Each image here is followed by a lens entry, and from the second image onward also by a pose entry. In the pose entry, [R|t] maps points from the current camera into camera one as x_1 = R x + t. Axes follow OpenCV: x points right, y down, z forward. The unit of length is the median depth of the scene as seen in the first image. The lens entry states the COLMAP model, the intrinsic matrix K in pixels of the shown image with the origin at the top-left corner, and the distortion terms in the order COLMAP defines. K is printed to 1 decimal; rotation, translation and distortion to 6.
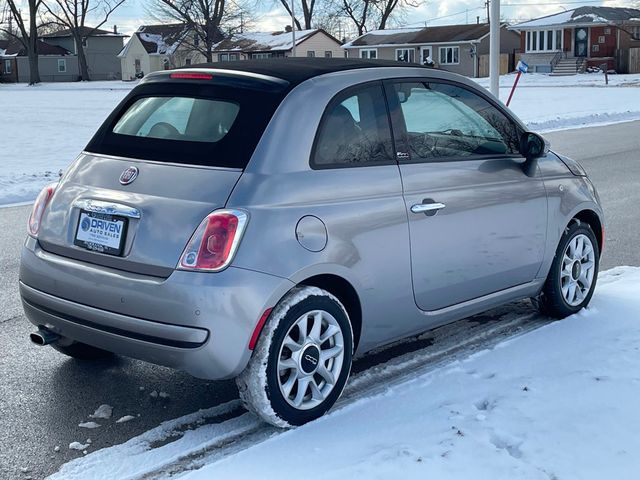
lens RADIAL K [[1007.1, 0, 319.8], [0, 1007.1, 239.5], [0, 0, 1]] dist [-0.018522, 0.000000]
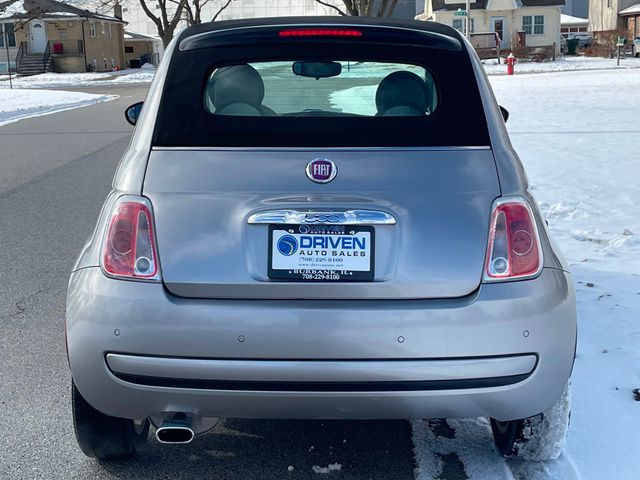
lens RADIAL K [[1007.1, 0, 319.9], [0, 1007.1, 241.0], [0, 0, 1]] dist [-0.018522, 0.000000]
pose [[0.804752, -0.131327, 0.578902, -0.629178], [0.128230, 0.990655, 0.046480, -0.048546], [-0.579596, 0.036828, 0.814071, 0.436211]]
